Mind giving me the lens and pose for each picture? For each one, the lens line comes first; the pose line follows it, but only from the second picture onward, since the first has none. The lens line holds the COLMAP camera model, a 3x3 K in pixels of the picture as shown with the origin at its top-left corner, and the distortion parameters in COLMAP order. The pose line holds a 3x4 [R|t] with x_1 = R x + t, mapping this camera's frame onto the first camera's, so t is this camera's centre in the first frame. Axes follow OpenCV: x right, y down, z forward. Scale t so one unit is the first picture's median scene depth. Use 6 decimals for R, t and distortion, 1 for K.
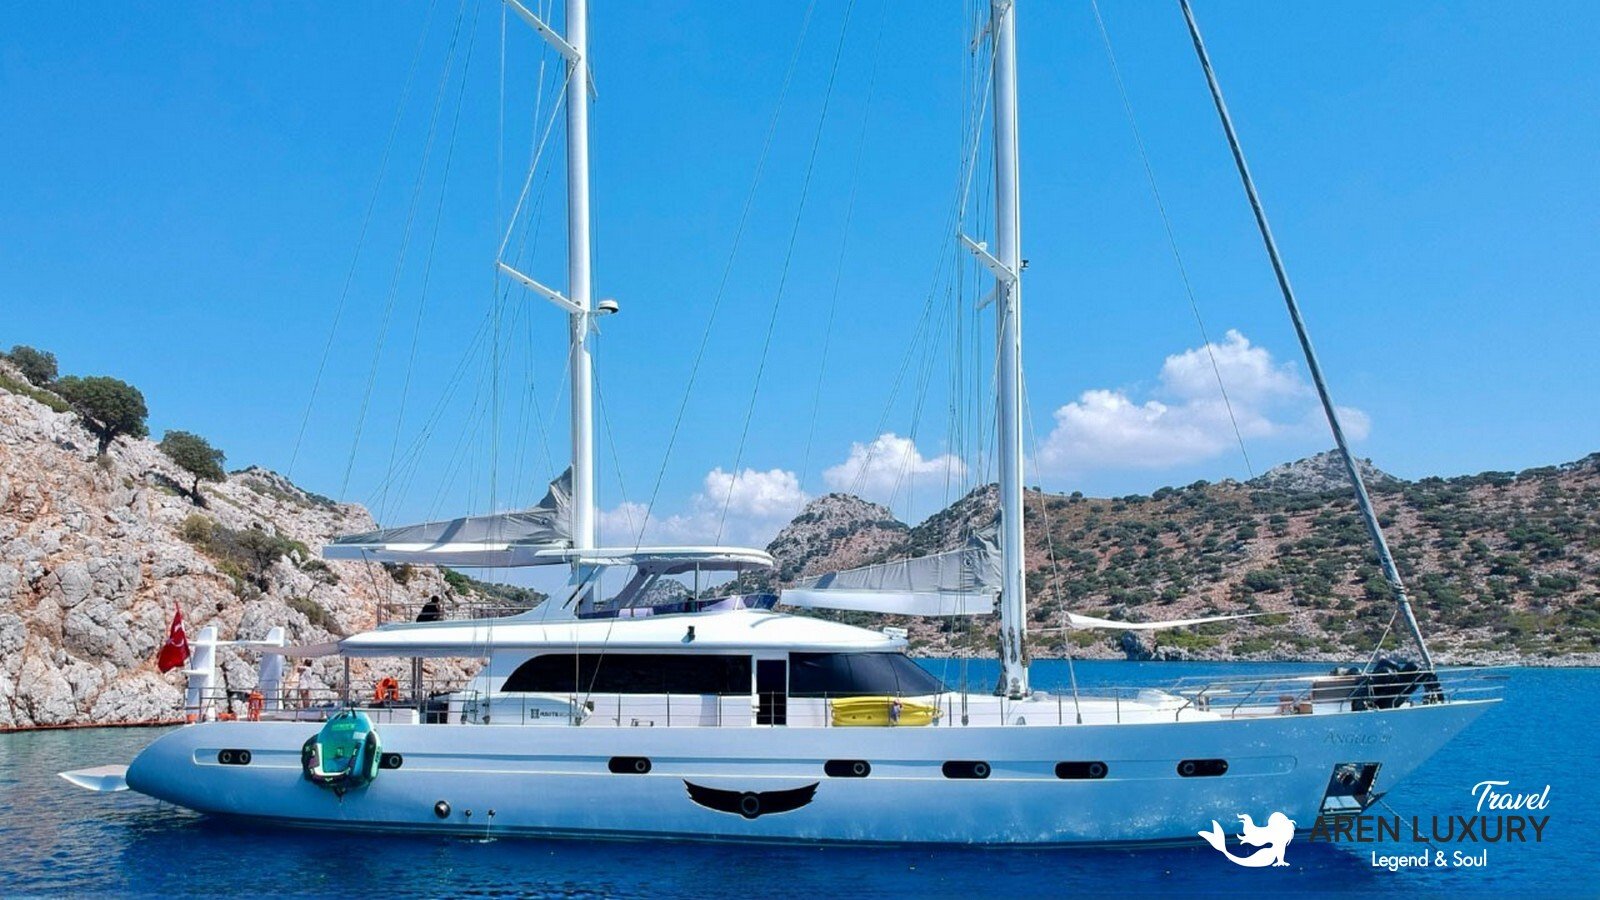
lens RADIAL K [[1244.2, 0, 727.0], [0, 1244.2, 540.8], [0, 0, 1]] dist [0.103556, -0.155211]
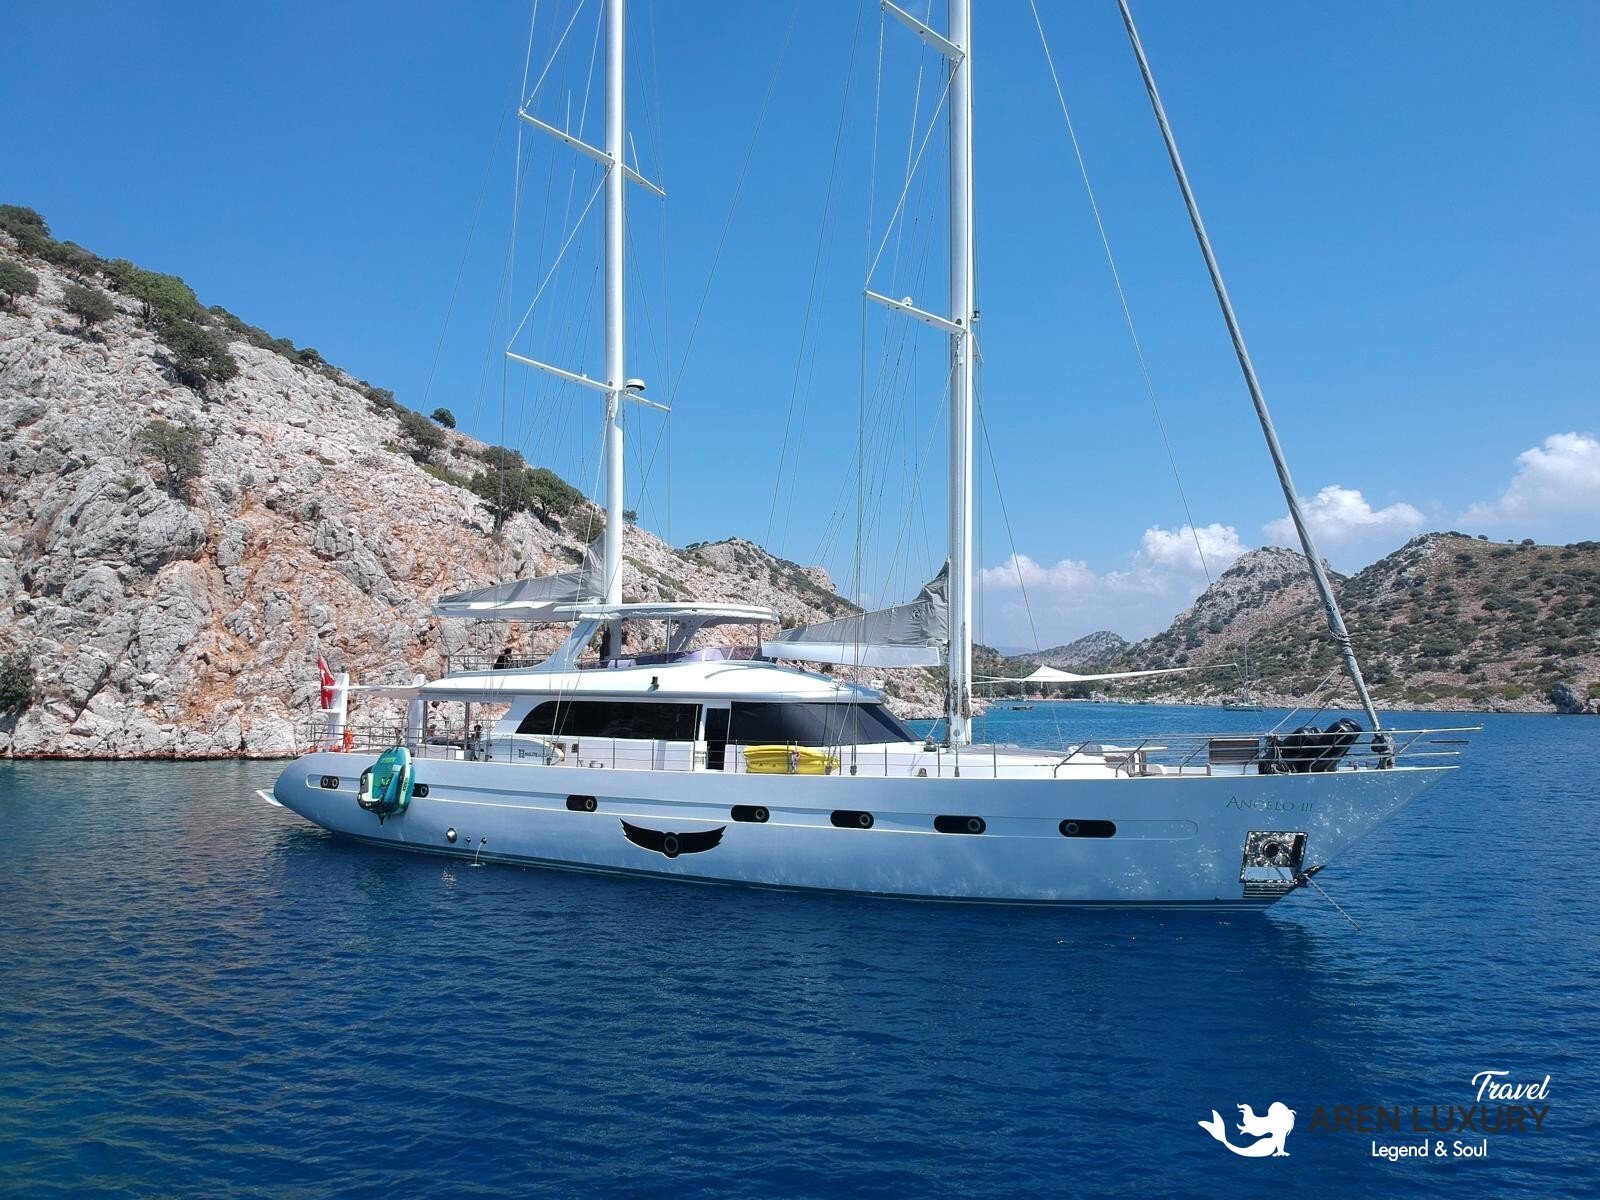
lens RADIAL K [[1122.1, 0, 822.9], [0, 1122.1, 595.3], [0, 0, 1]] dist [0.122658, -0.238825]
pose [[0.957411, -0.012775, -0.288445, 0.378854], [0.012437, 0.999918, -0.003004, 0.003200], [0.288460, -0.000711, 0.957492, 0.103519]]
